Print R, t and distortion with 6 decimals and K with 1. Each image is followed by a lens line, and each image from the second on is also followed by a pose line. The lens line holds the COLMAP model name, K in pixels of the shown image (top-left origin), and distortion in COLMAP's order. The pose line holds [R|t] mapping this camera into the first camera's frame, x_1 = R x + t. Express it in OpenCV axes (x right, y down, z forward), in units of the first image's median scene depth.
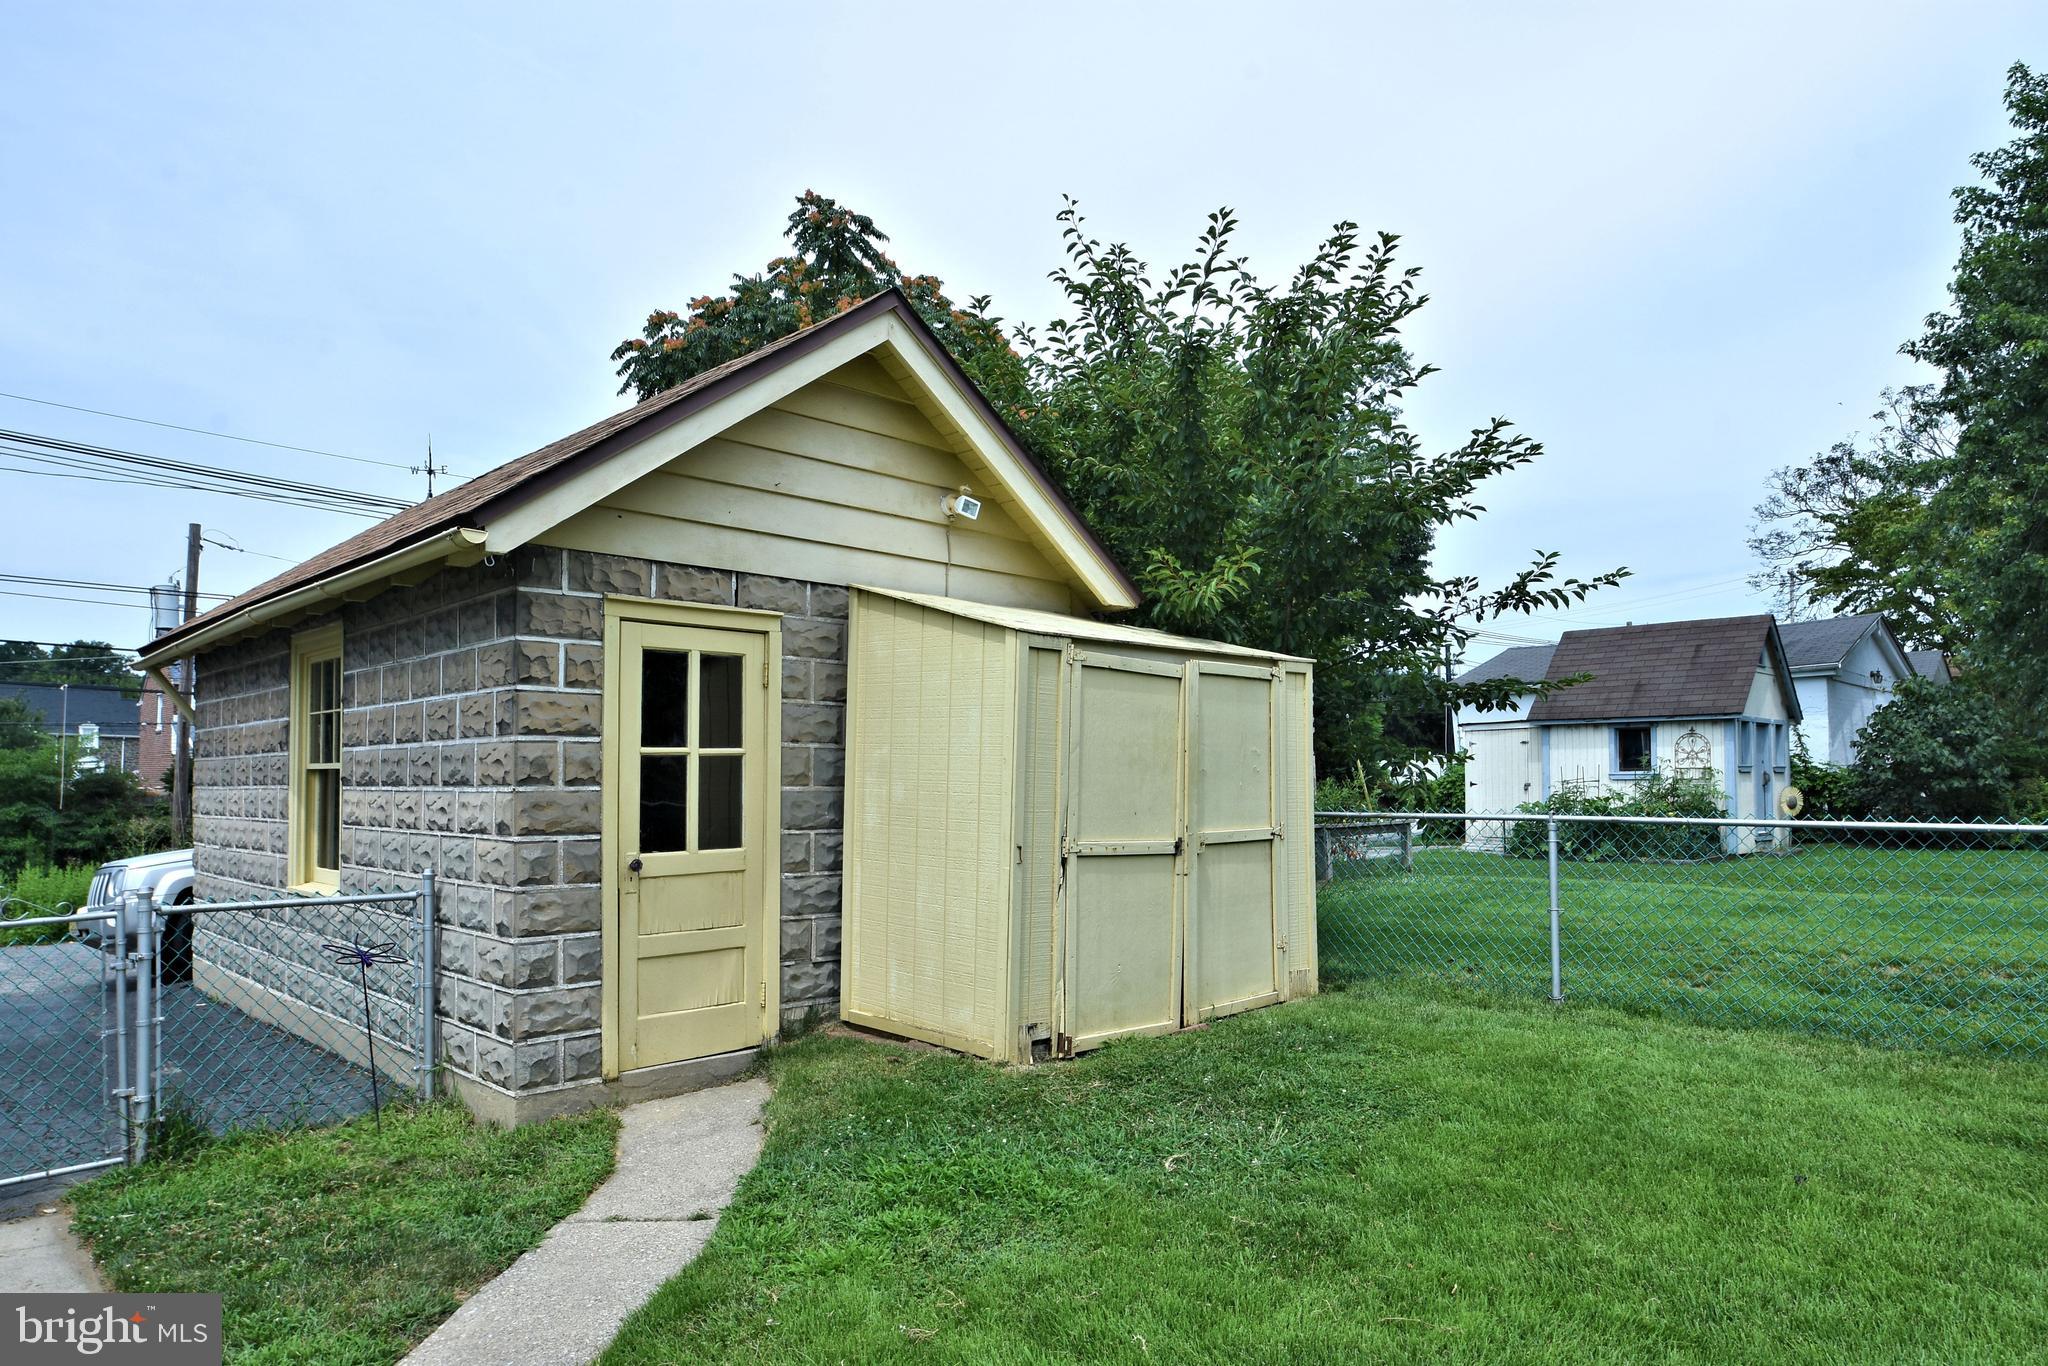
lens RADIAL K [[1303.2, 0, 1026.4], [0, 1303.2, 697.4], [0, 0, 1]] dist [-0.013390, -0.000954]
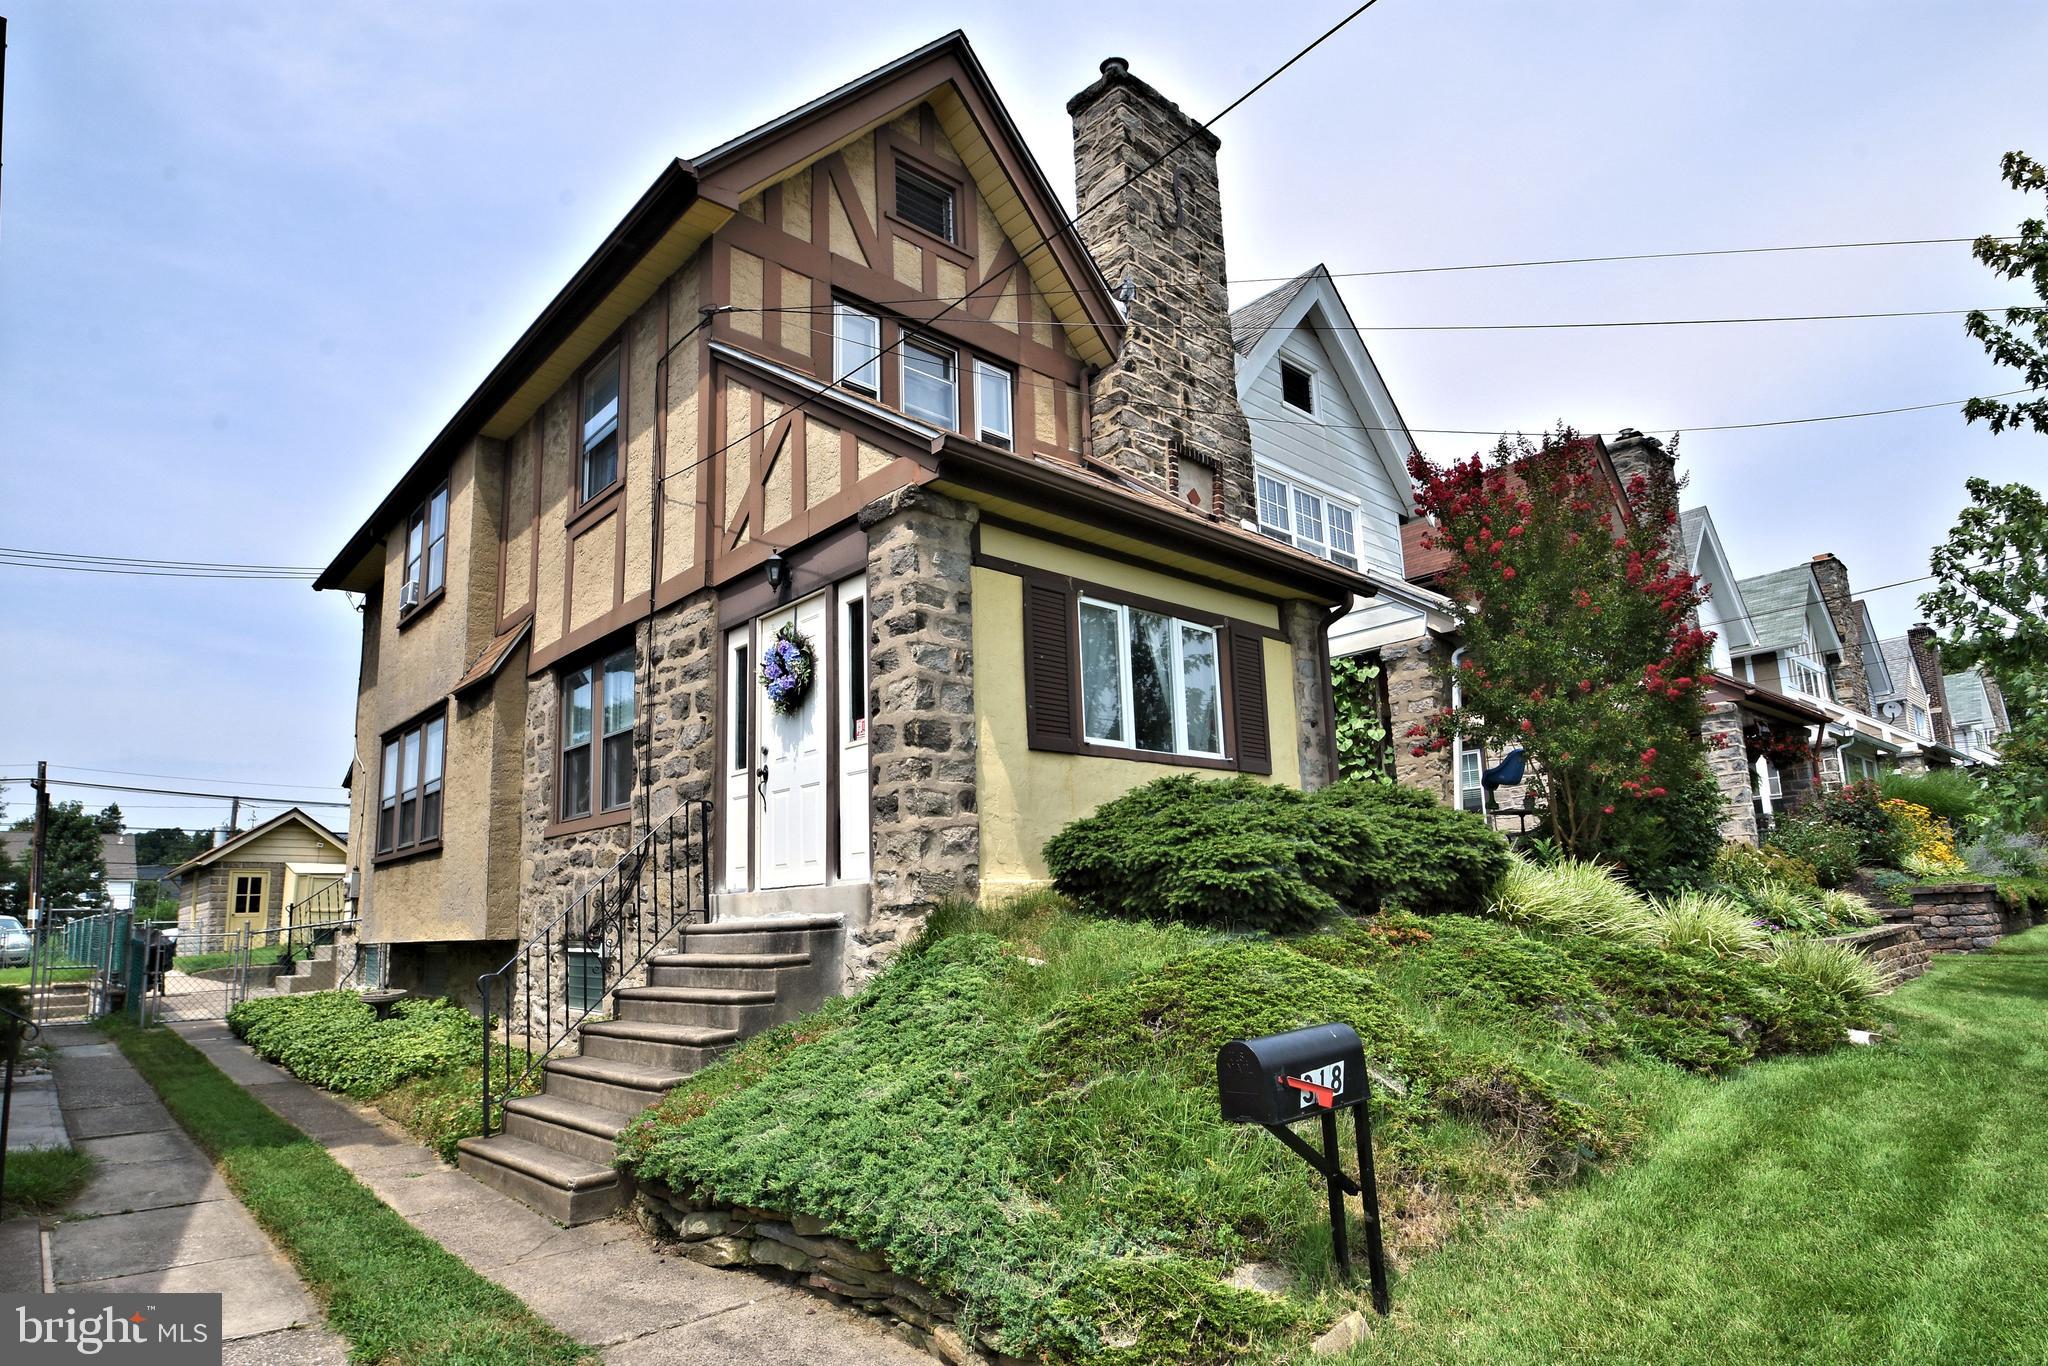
lens RADIAL K [[1090.2, 0, 973.3], [0, 1090.2, 715.8], [0, 0, 1]] dist [-0.008427, -0.000888]
pose [[0.999158, -0.034691, -0.021904, 2.892457], [0.031794, 0.992140, -0.121029, -0.057945], [0.025930, 0.120231, 0.992407, -3.539313]]
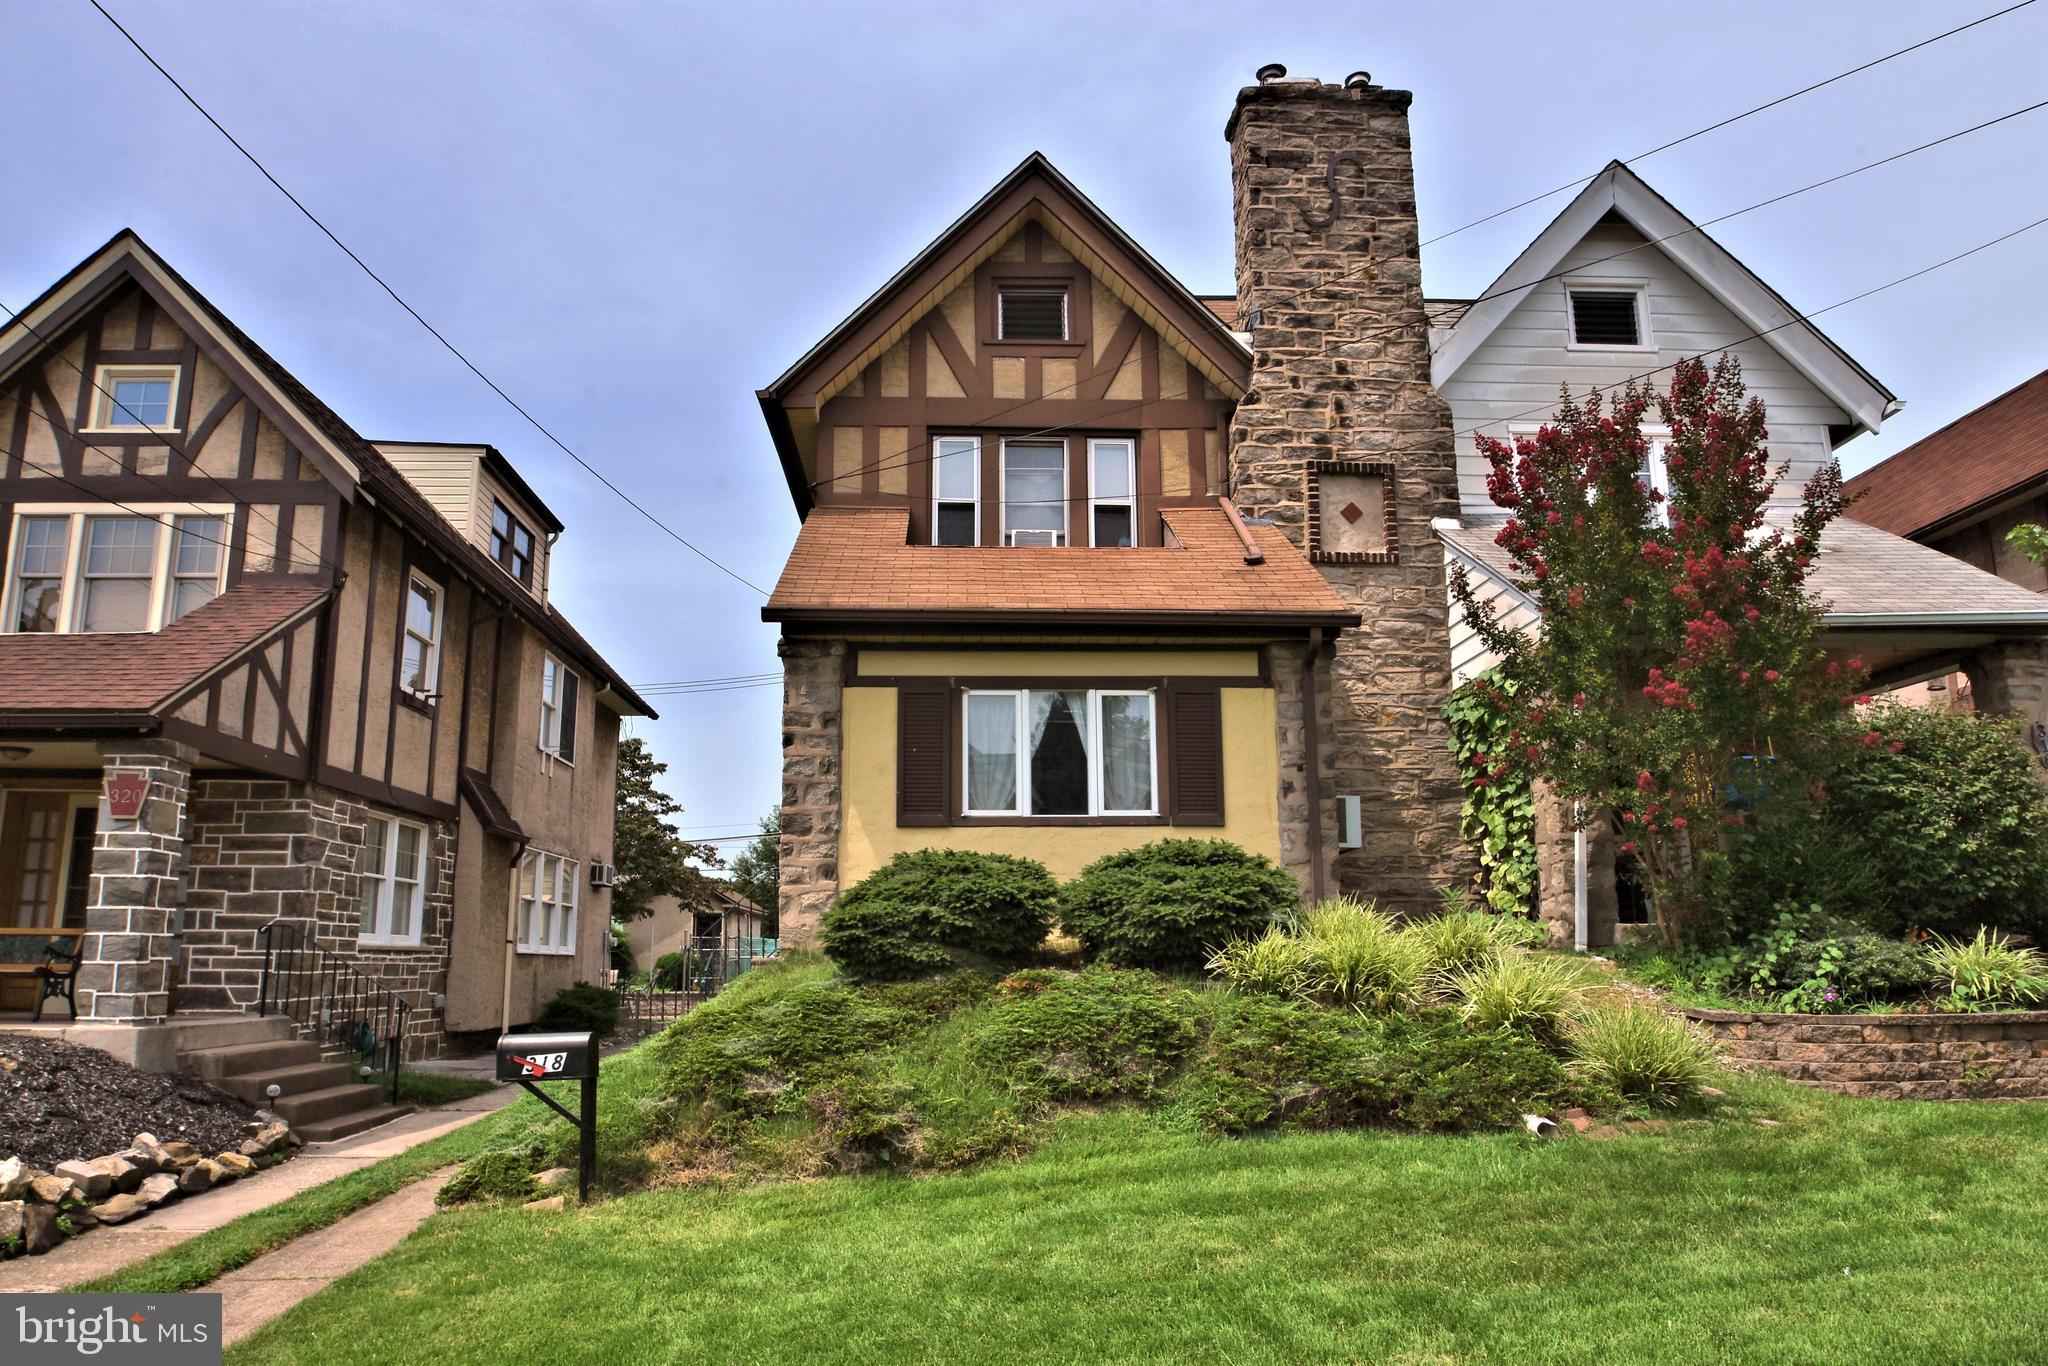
lens RADIAL K [[1274.8, 0, 1026.1], [0, 1274.8, 689.0], [0, 0, 1]] dist [-0.000828, 0.000590]
pose [[0.767621, -0.138674, -0.625722, 3.639670], [0.047698, 0.985965, -0.159996, -0.060108], [0.639127, 0.092971, 0.763461, -3.570288]]
